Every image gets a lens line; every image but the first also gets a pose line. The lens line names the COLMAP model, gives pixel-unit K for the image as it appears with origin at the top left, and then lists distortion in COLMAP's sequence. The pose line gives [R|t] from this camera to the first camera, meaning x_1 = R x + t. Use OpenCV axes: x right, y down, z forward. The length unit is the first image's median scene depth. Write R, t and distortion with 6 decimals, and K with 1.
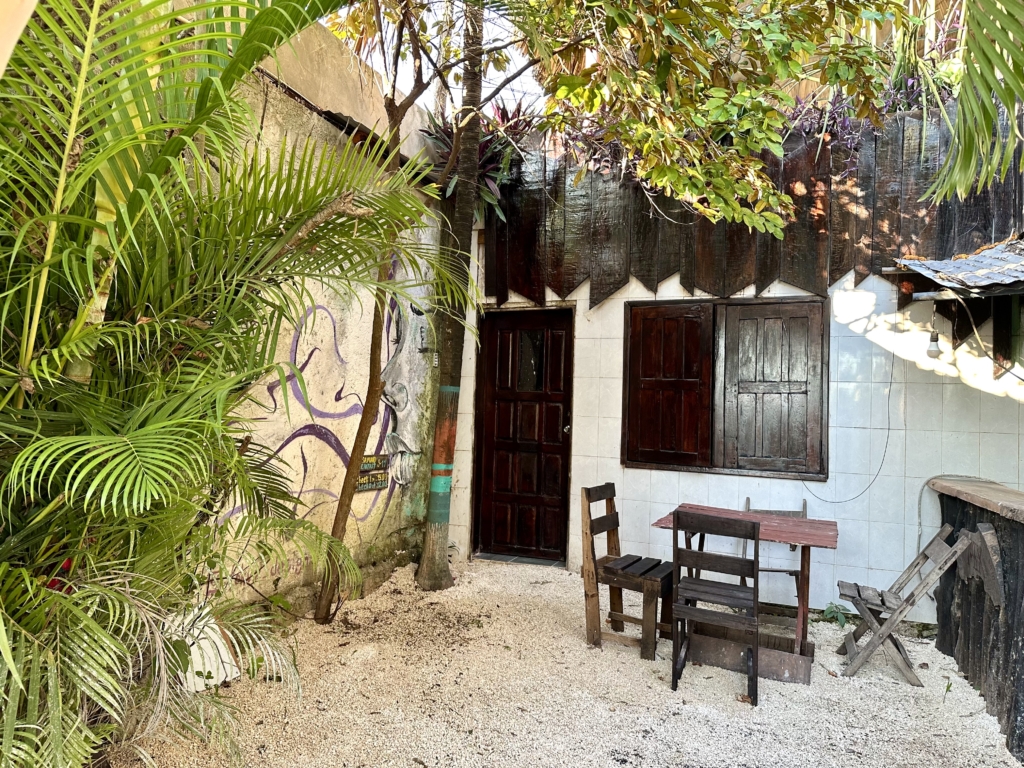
lens RADIAL K [[698.9, 0, 512.0], [0, 698.9, 384.0], [0, 0, 1]] dist [0.116411, -0.165796]
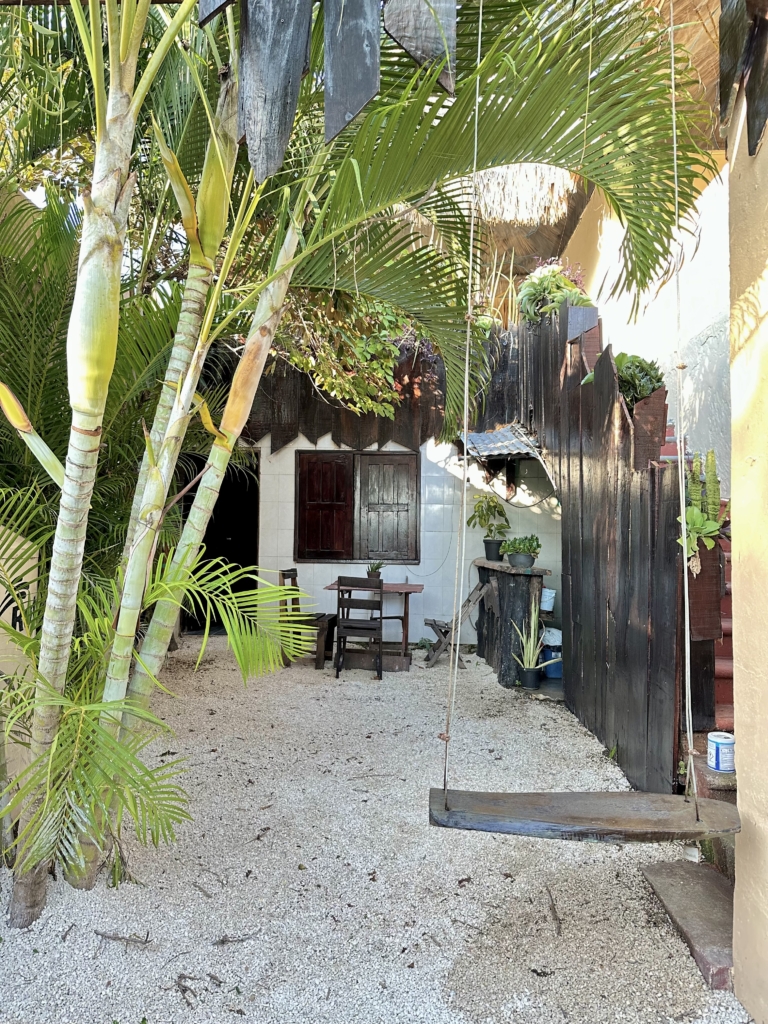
lens RADIAL K [[719.0, 0, 384.0], [0, 719.0, 512.0], [0, 0, 1]] dist [0.001539, -0.007385]
pose [[0.937852, -0.007710, 0.346950, -0.207758], [0.005791, 0.999962, 0.006566, 0.004306], [-0.346988, -0.004149, 0.937861, -0.526292]]
